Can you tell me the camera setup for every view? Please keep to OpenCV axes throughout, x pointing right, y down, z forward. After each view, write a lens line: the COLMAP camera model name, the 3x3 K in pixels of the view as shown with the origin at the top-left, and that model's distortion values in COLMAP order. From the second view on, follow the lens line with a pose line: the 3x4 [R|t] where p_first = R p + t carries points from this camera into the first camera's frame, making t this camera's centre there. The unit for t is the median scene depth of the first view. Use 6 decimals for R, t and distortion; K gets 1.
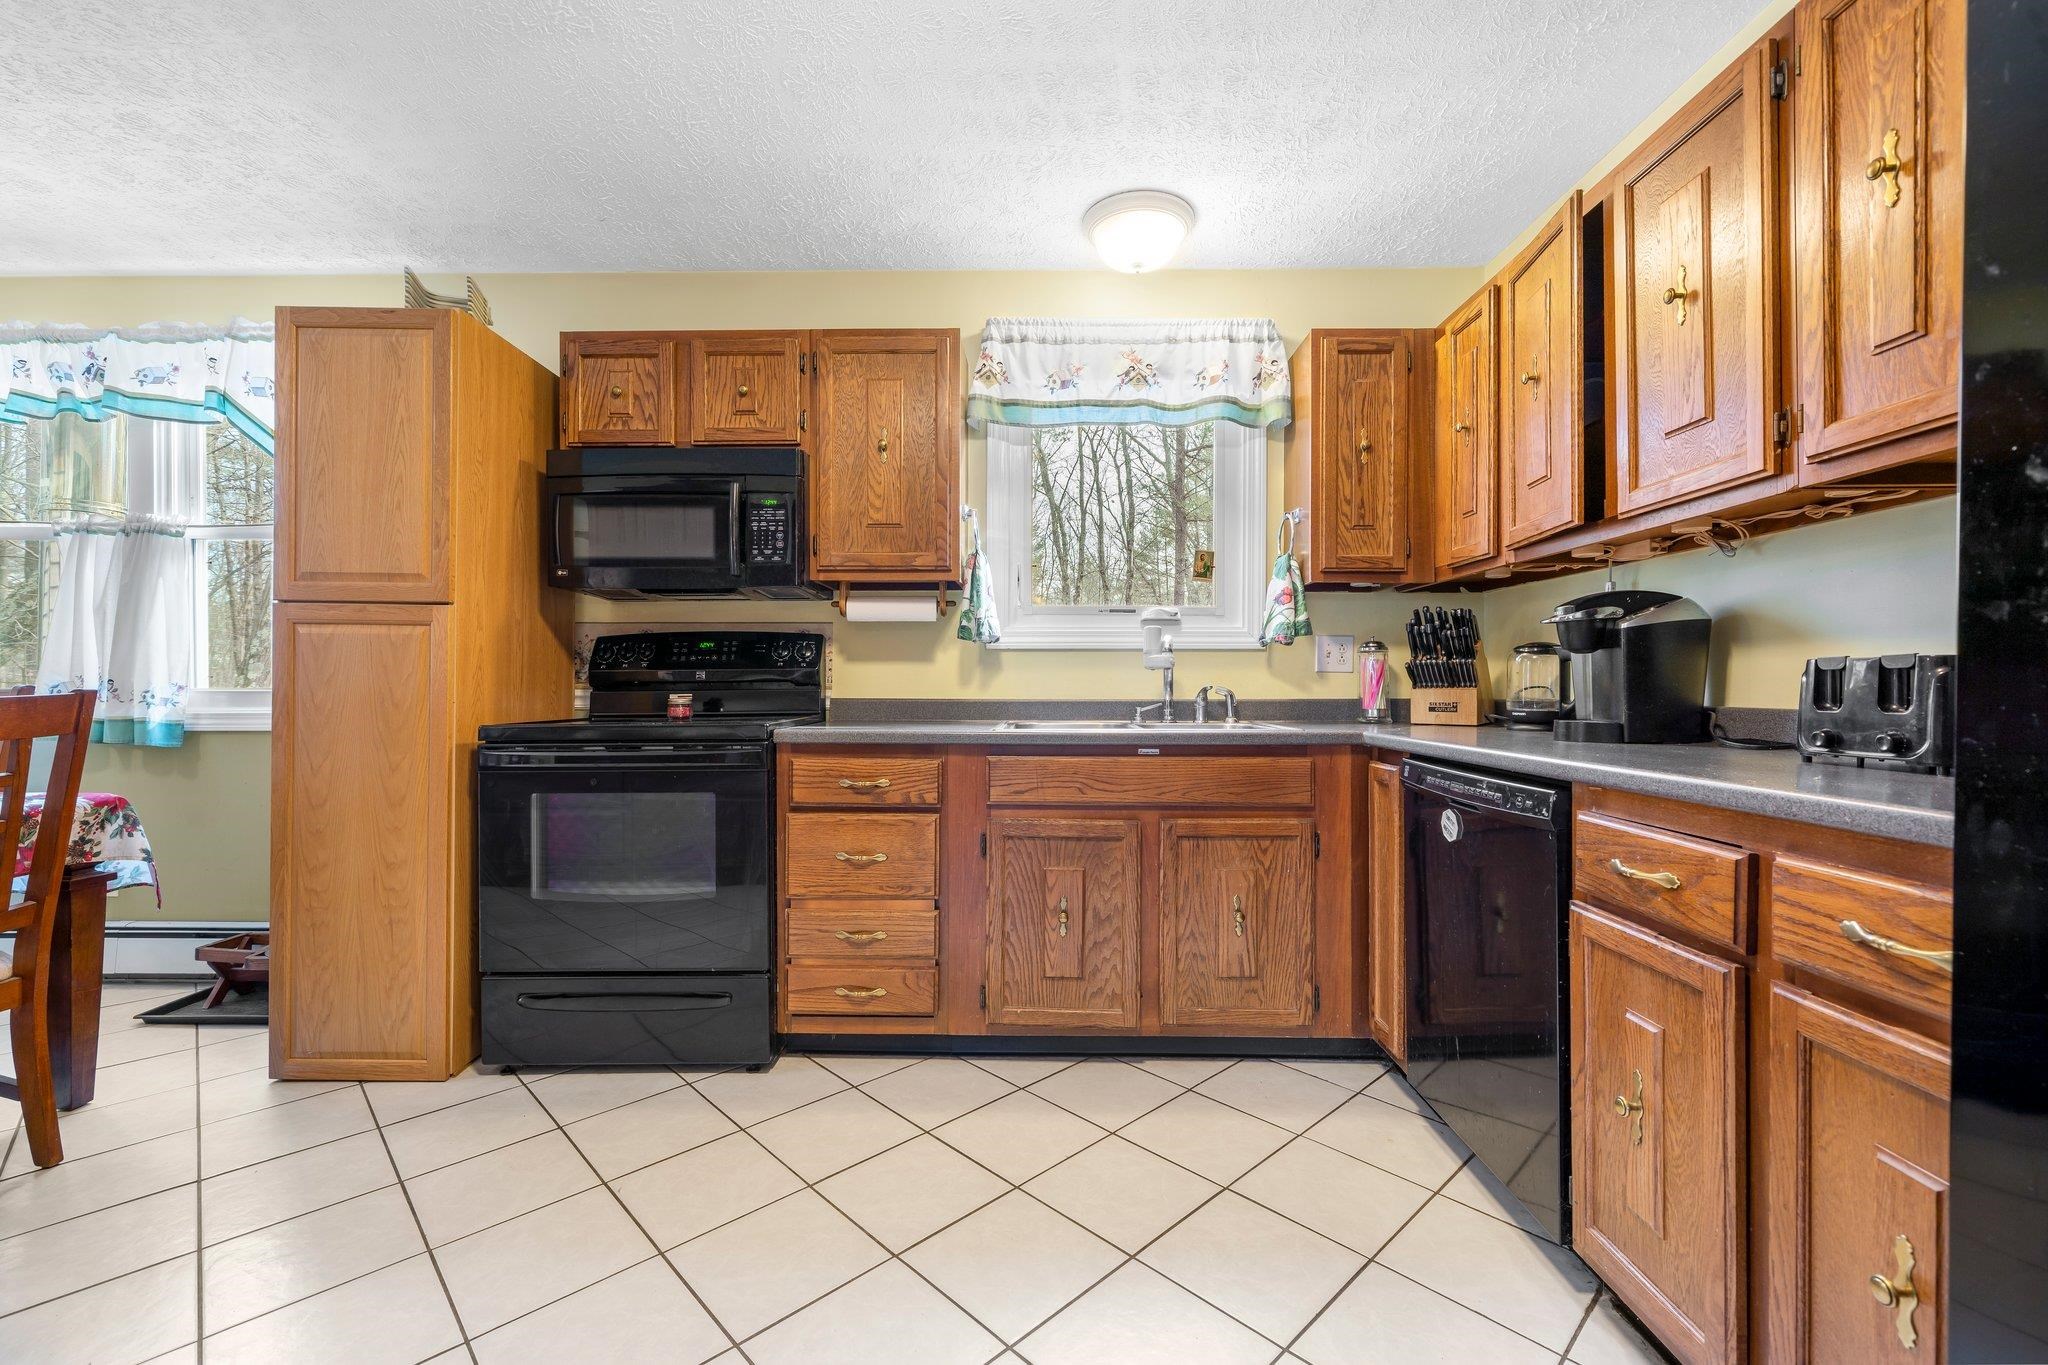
lens RADIAL K [[889.5, 0, 1011.2], [0, 889.5, 671.2], [0, 0, 1]] dist [0.000240, 0.000689]
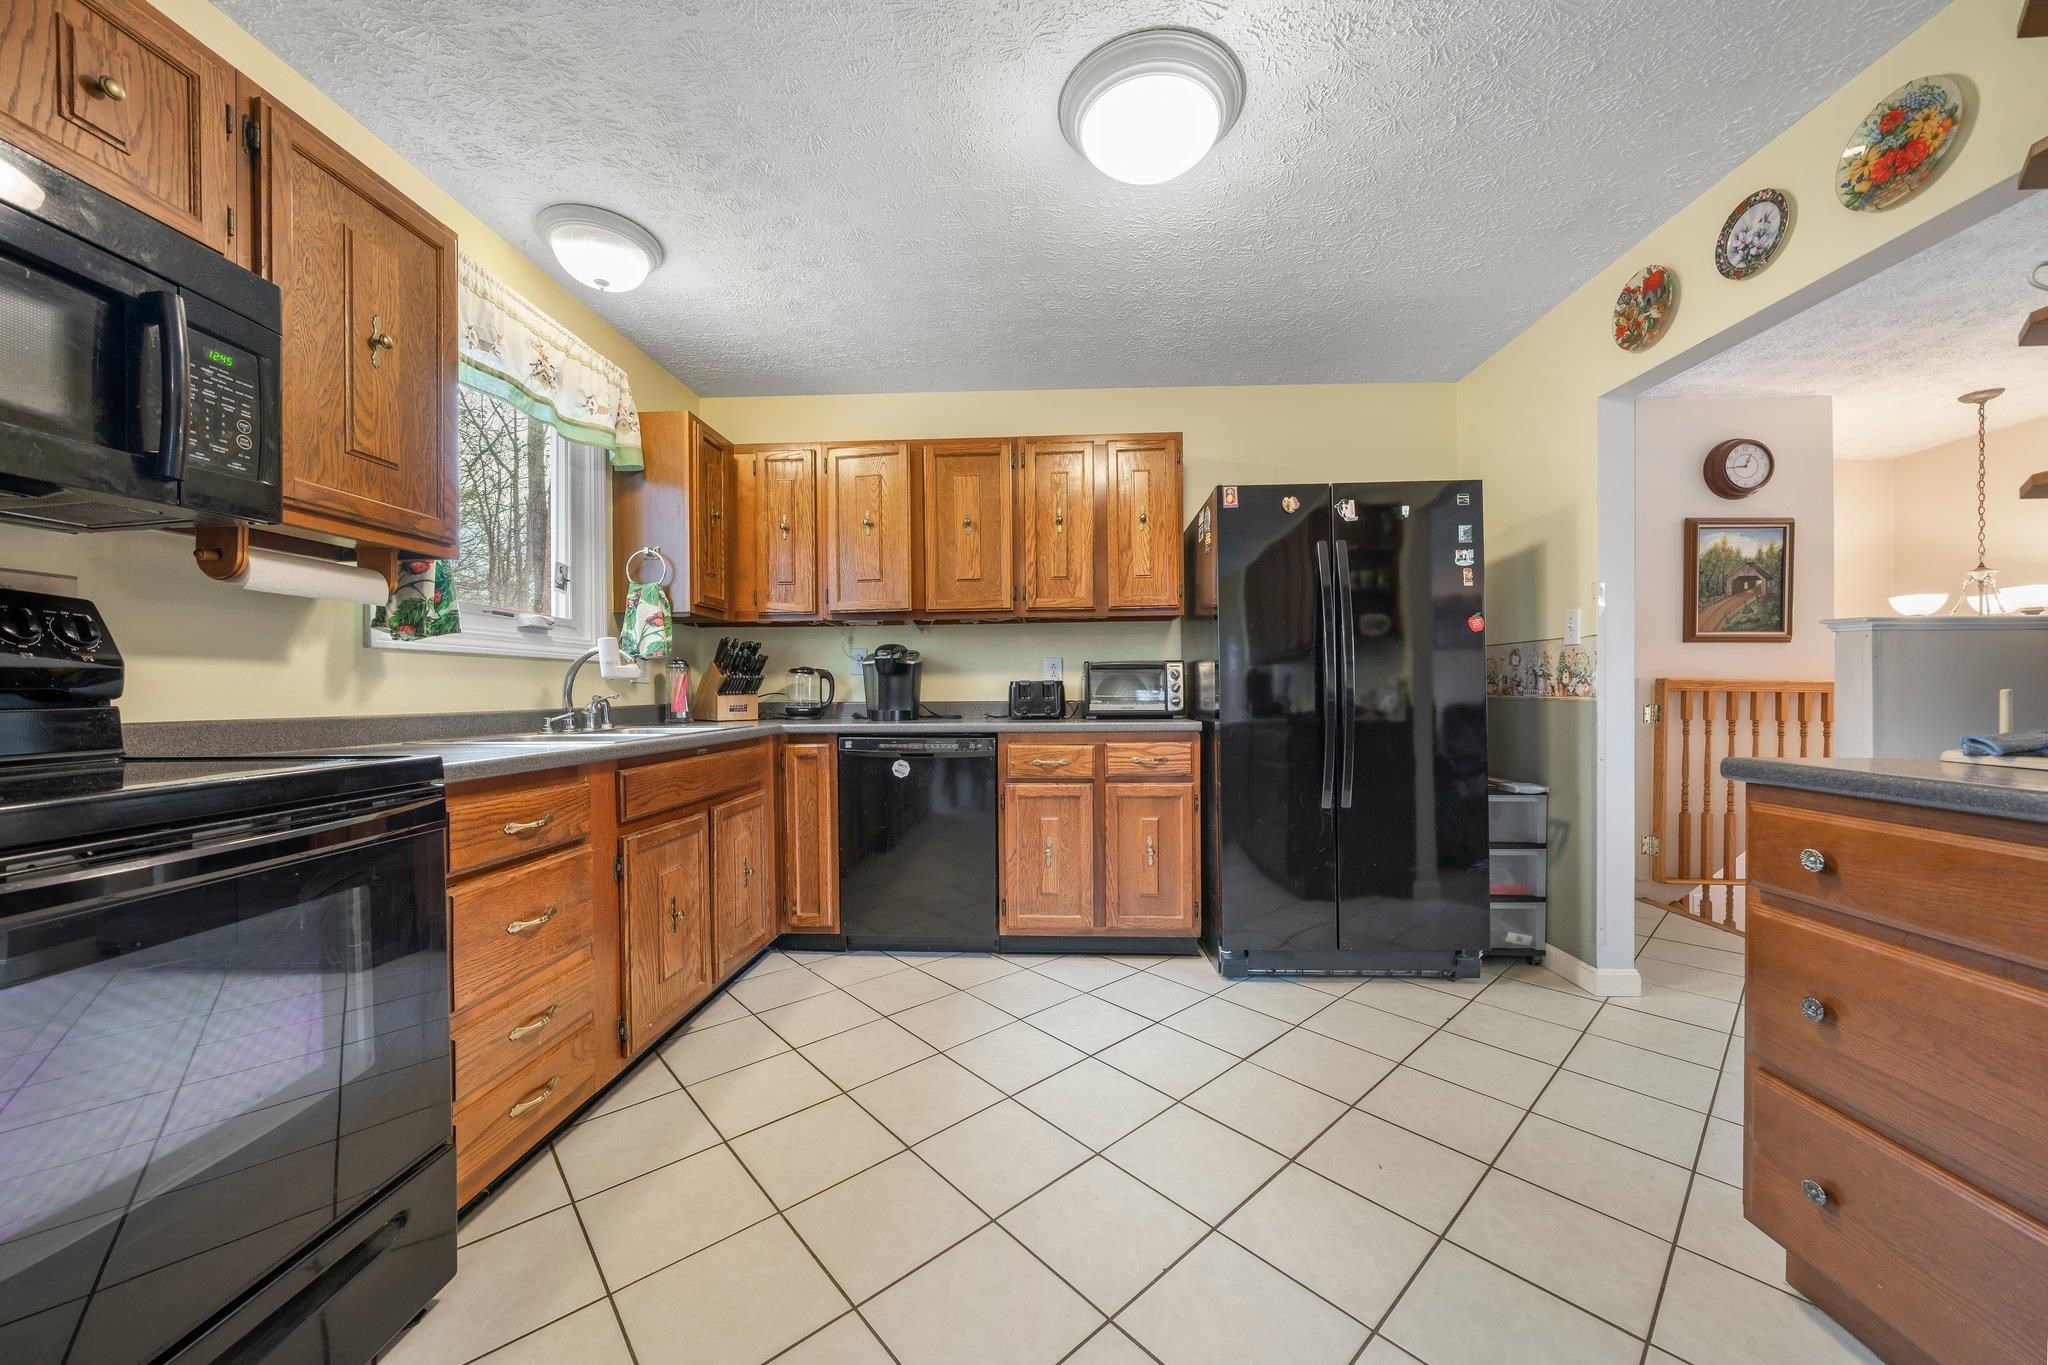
lens RADIAL K [[723.4, 0, 1026.9], [0, 723.4, 695.8], [0, 0, 1]] dist [-0.006983, 0.000680]
pose [[0.031794, -0.008282, 0.999460, -0.678969], [-0.004559, 0.999954, 0.008431, 0.008494], [-0.999484, -0.004825, 0.031754, 0.492144]]
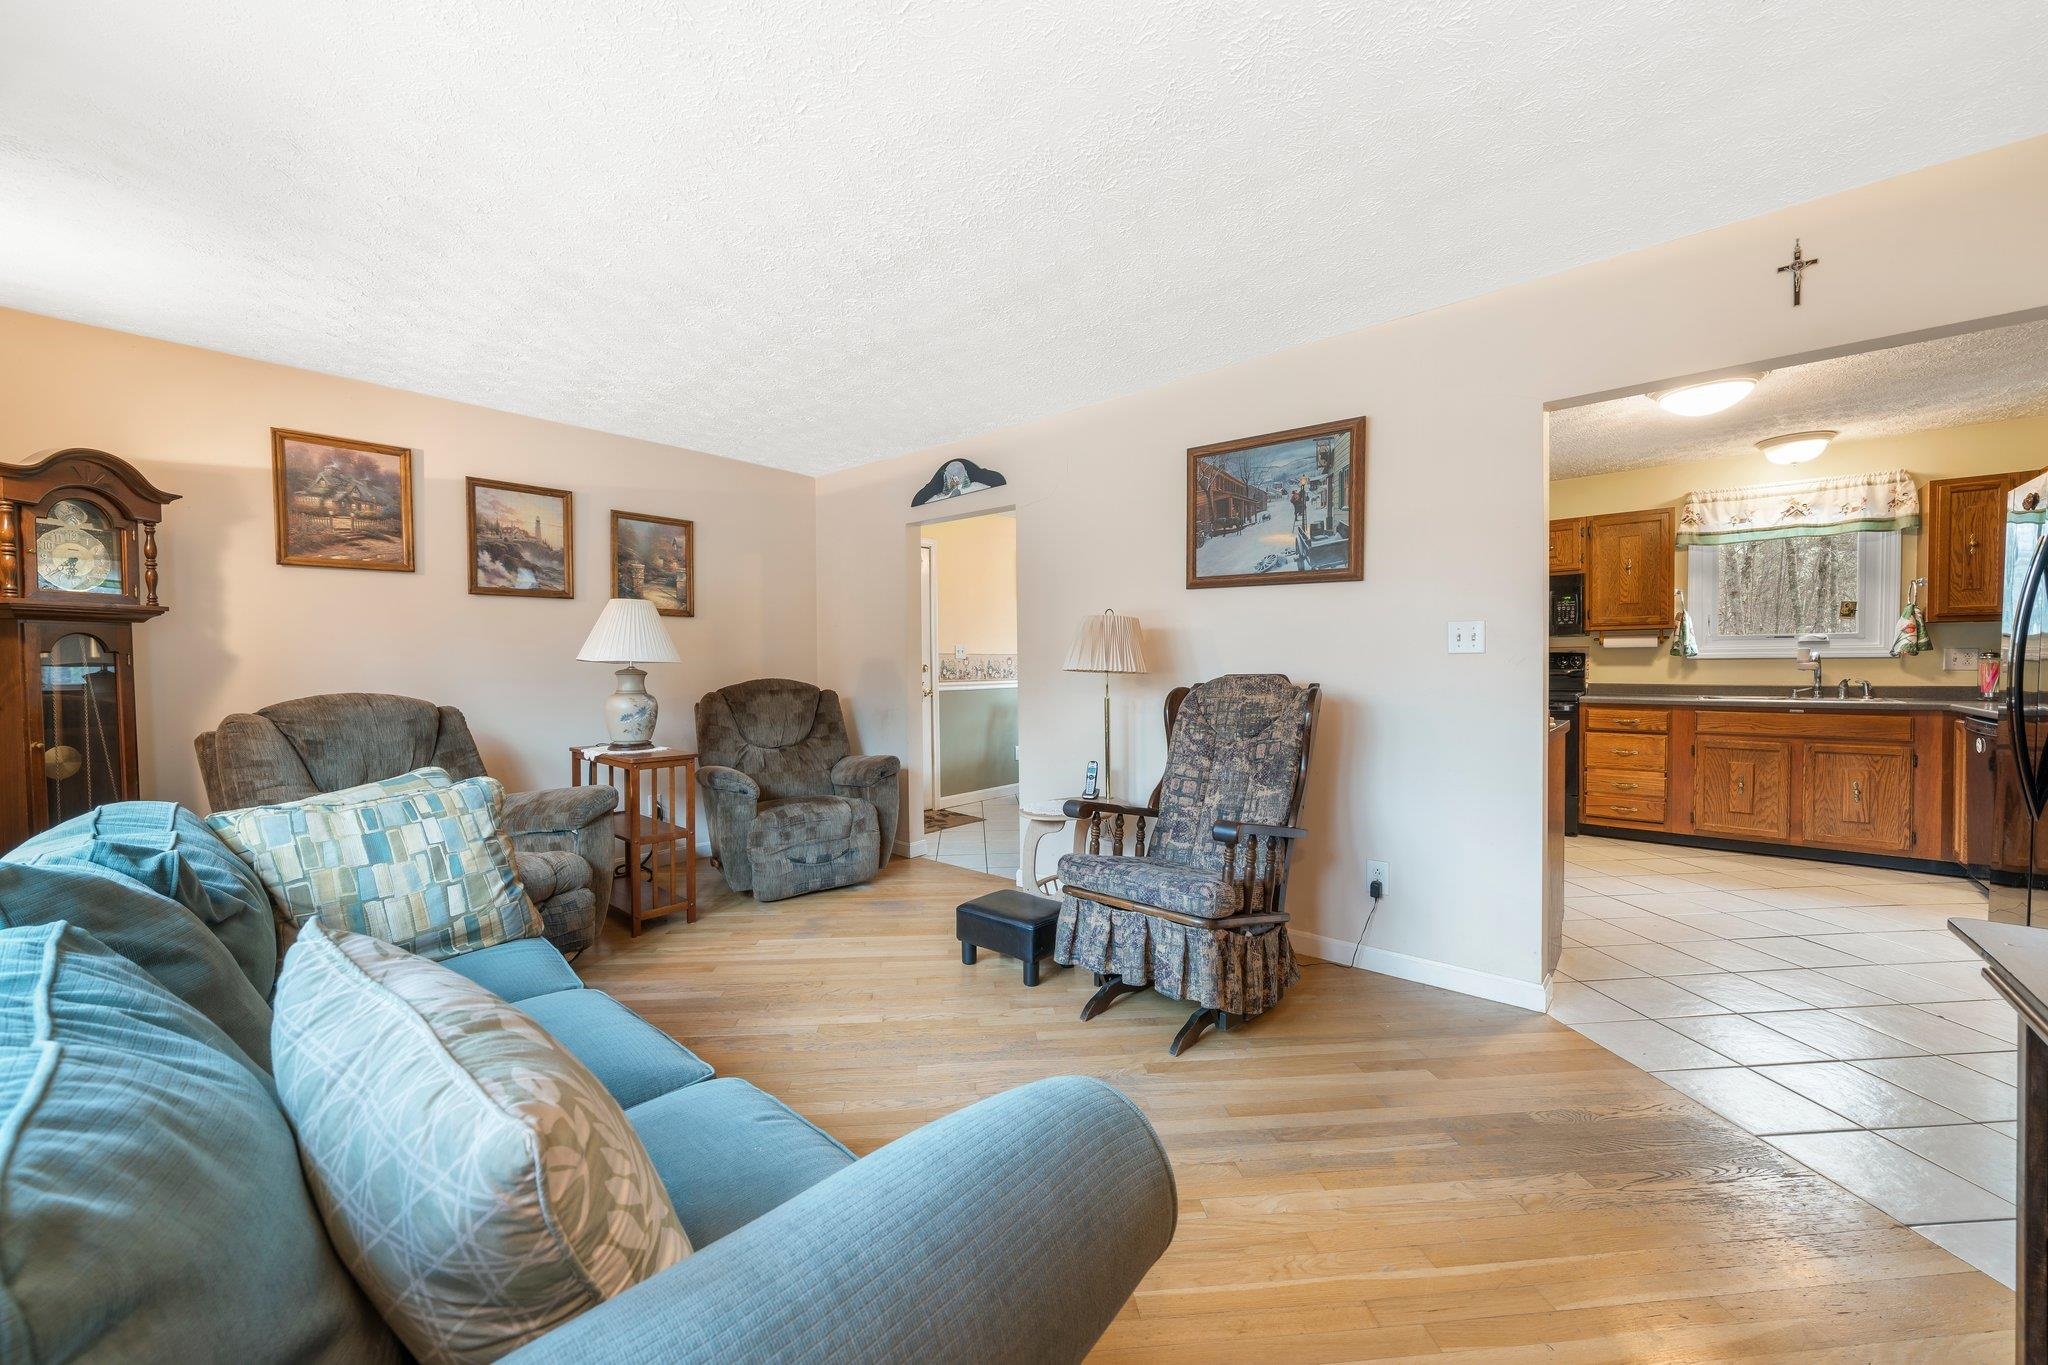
lens RADIAL K [[761.4, 0, 1029.3], [0, 761.4, 678.6], [0, 0, 1]] dist [-0.005563, 0.000812]
pose [[0.773658, 0.003300, -0.633595, -0.101124], [0.017857, 0.999476, 0.027010, -0.059334], [0.633352, -0.032211, 0.773193, -1.359271]]
